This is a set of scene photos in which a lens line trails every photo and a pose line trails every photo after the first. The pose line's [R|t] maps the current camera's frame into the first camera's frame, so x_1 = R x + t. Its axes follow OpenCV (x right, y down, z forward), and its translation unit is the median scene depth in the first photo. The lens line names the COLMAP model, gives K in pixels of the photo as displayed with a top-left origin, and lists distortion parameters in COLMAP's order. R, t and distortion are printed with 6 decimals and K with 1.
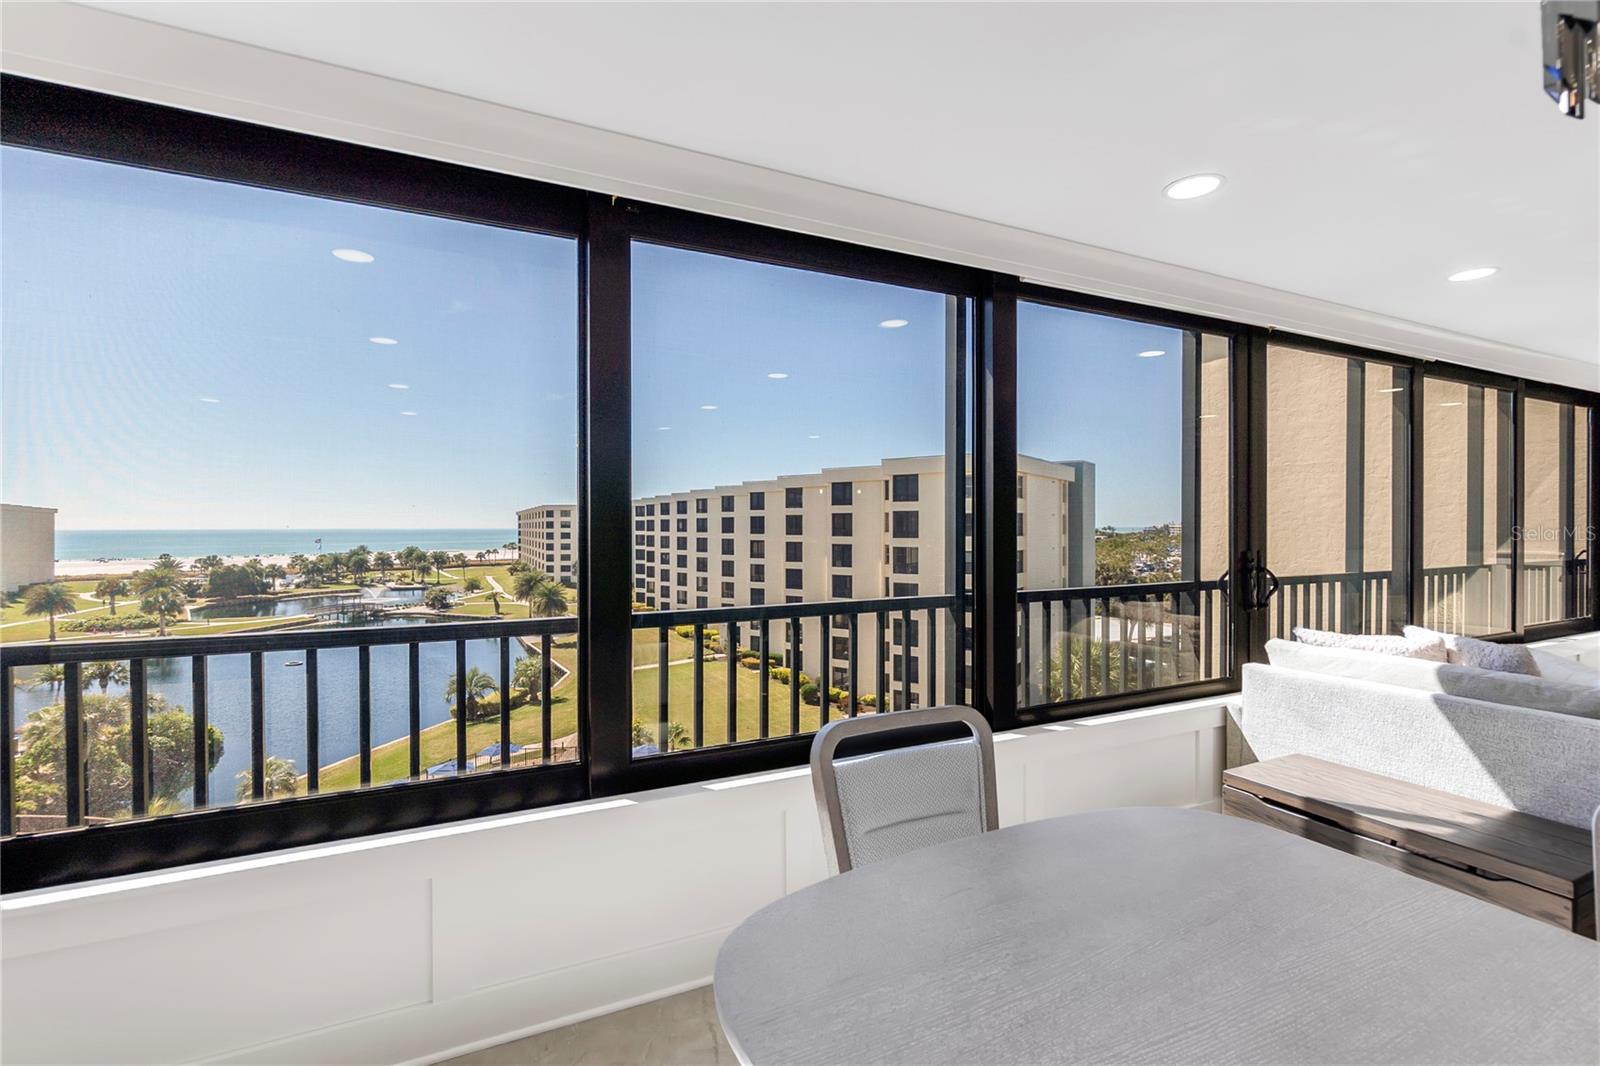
lens RADIAL K [[708.7, 0, 830.2], [0, 708.7, 529.3], [0, 0, 1]] dist [-0.019753, -0.000723]
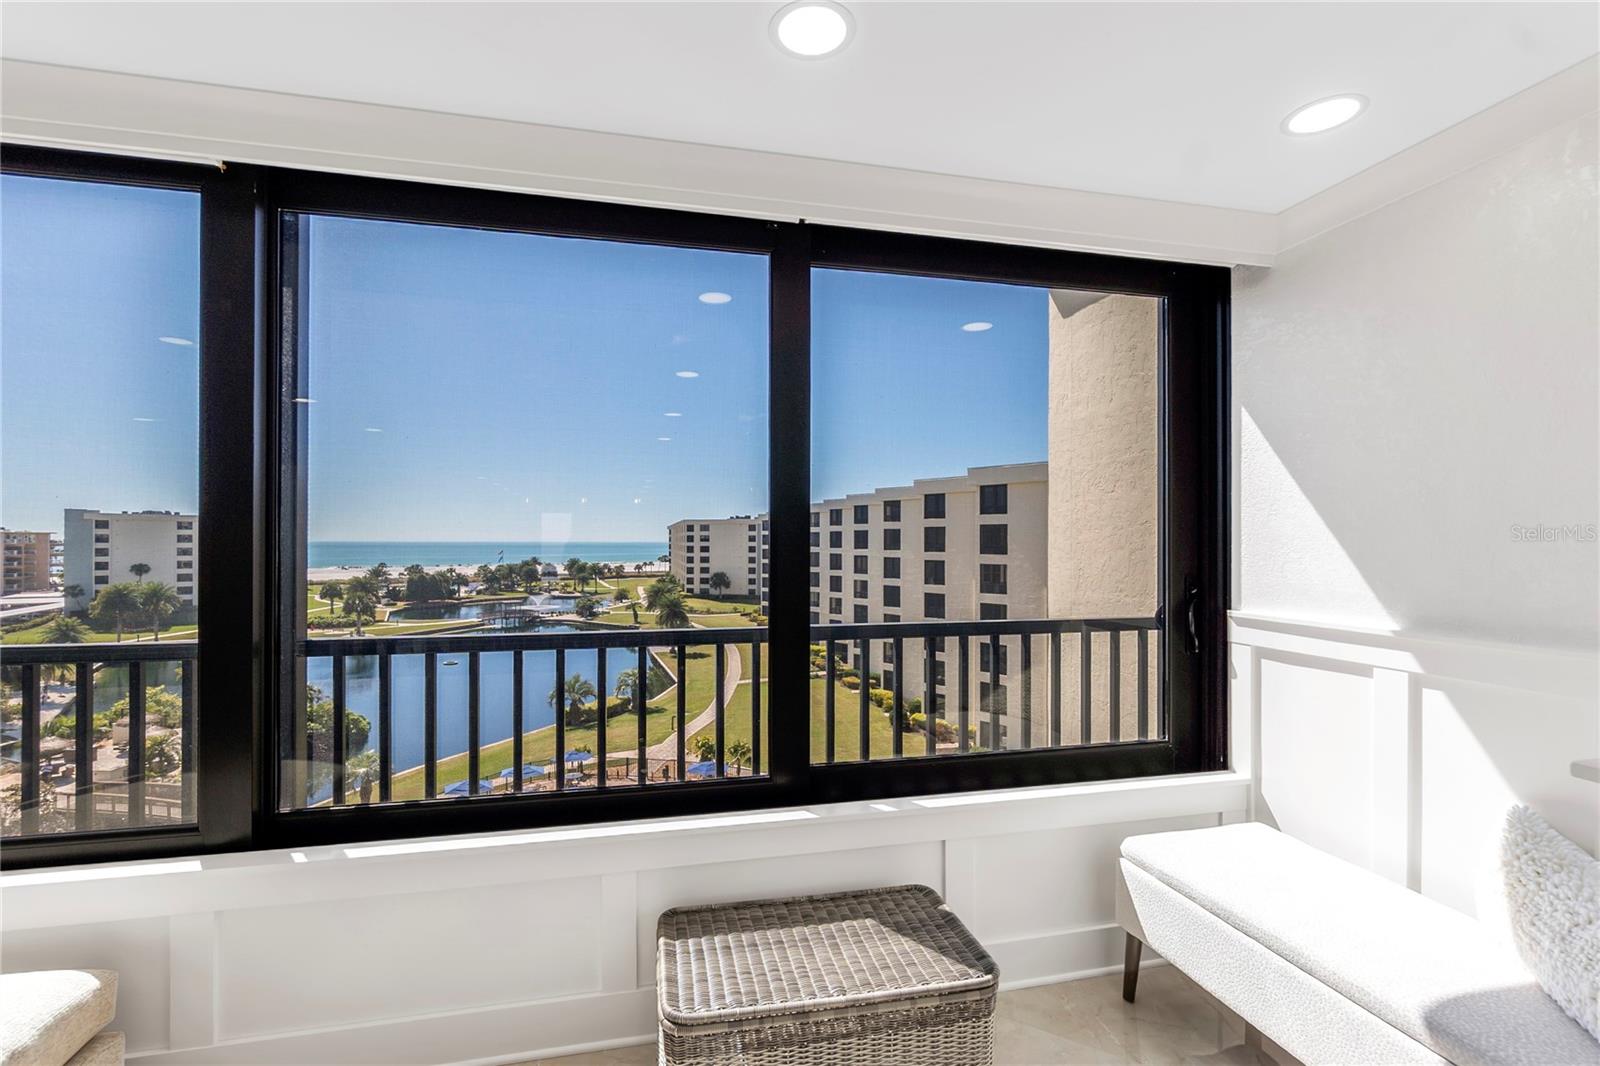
lens RADIAL K [[708.7, 0, 834.2], [0, 708.7, 542.6], [0, 0, 1]] dist [-0.019753, -0.000723]
pose [[0.966762, 0.002441, -0.255668, 0.103575], [-0.002838, 0.999995, -0.001186, -0.000327], [0.255664, 0.001872, 0.966764, 0.055461]]
